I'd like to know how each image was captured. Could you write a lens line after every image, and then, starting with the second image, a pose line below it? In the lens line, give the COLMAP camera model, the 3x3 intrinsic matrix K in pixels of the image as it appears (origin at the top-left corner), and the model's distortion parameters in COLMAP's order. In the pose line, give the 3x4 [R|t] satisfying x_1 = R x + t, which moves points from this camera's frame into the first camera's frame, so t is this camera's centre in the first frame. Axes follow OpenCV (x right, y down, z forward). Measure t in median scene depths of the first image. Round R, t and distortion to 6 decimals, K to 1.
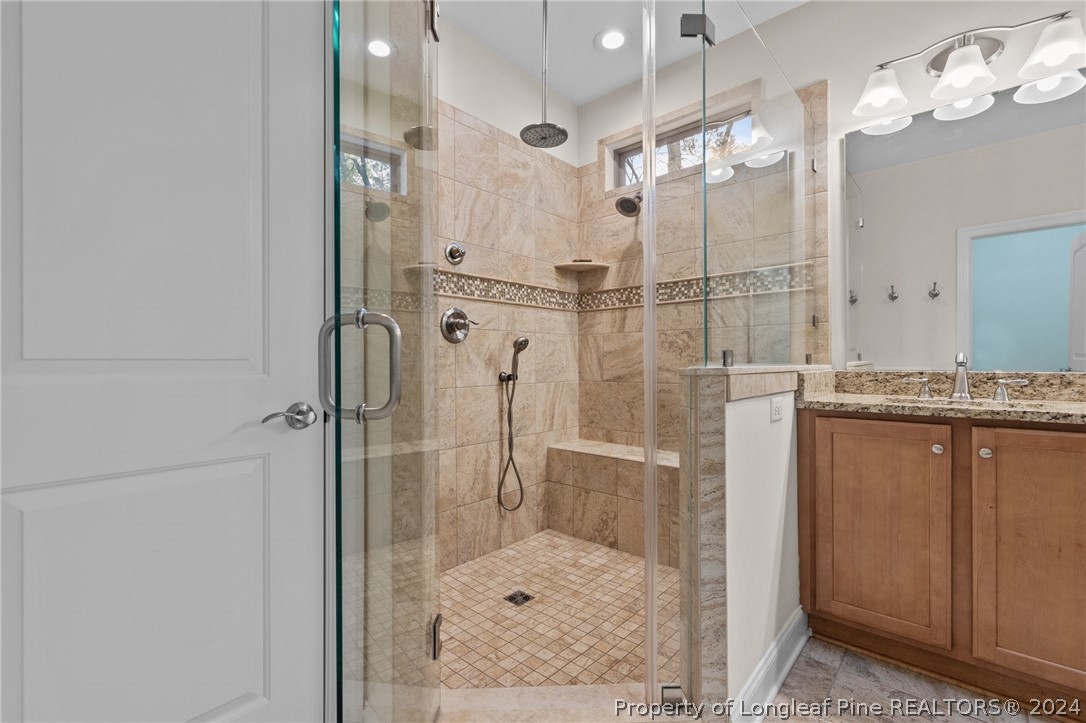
lens RADIAL K [[475.1, 0, 532.3], [0, 475.1, 362.5], [0, 0, 1]] dist [0.005774, -0.002983]
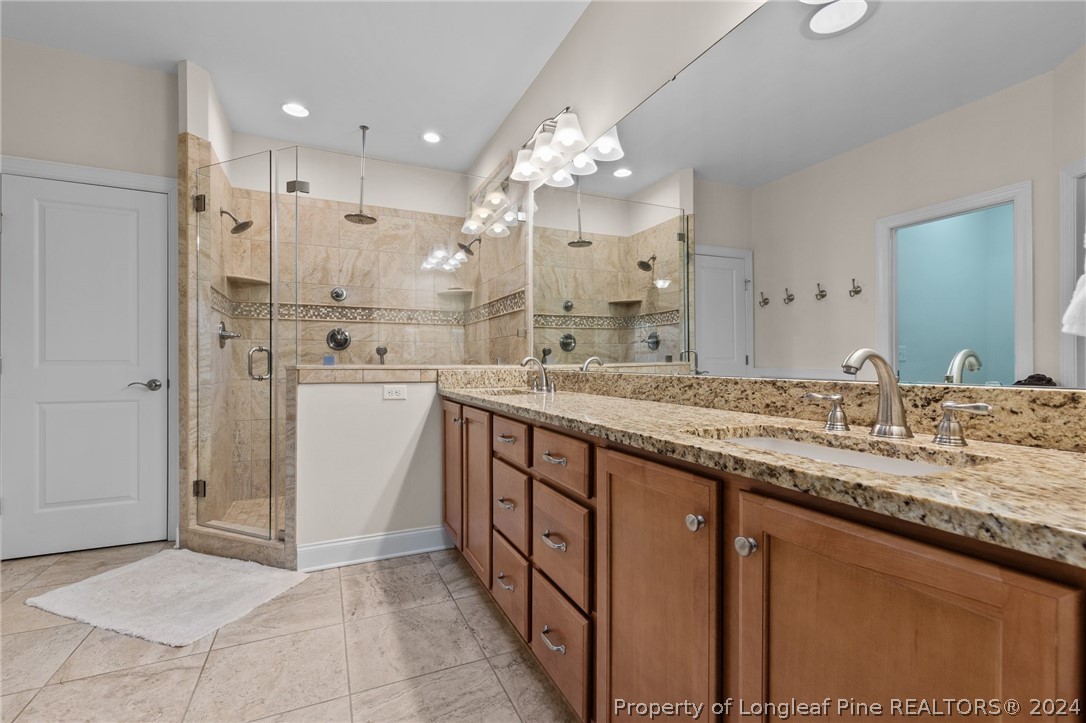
lens RADIAL K [[475.1, 0, 533.4], [0, 475.1, 362.9], [0, 0, 1]] dist [0.005774, -0.002983]
pose [[0.916090, 0.004049, -0.400953, 1.054476], [-0.003637, 0.999992, 0.001789, -0.004095], [0.400957, -0.000180, 0.916097, -0.193081]]
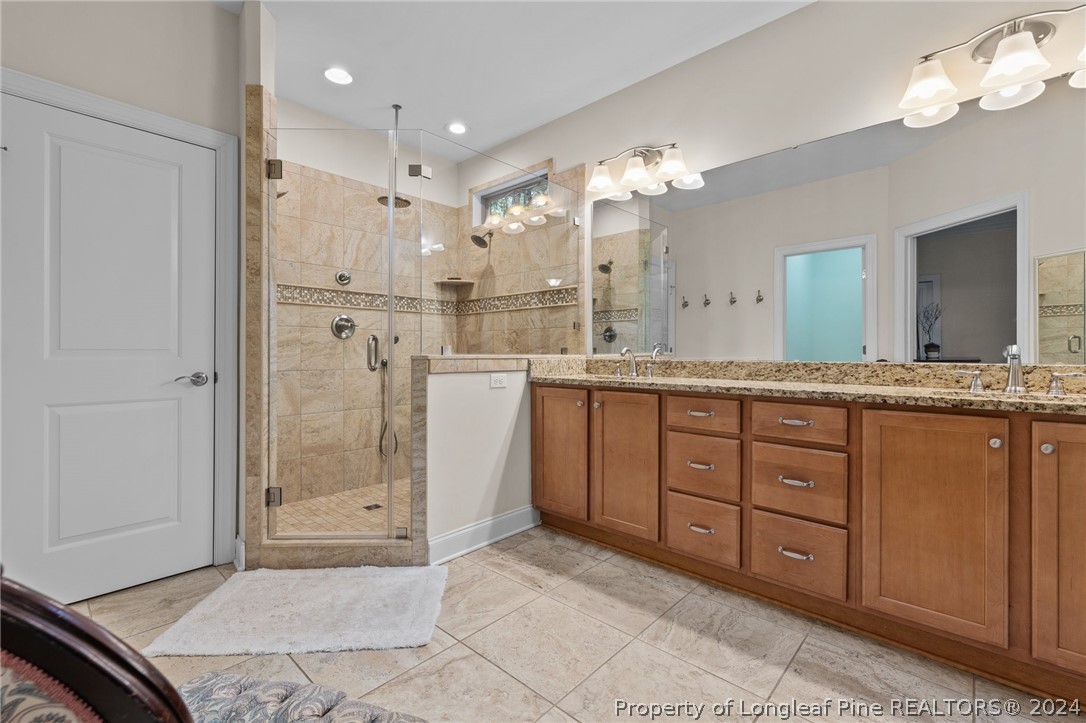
lens RADIAL K [[475.1, 0, 536.4], [0, 475.1, 351.9], [0, 0, 1]] dist [0.005774, -0.002983]
pose [[0.999908, 0.004736, -0.012738, 0.442133], [-0.004763, 0.999986, -0.002090, -0.000644], [0.012728, 0.002151, 0.999917, -0.446440]]
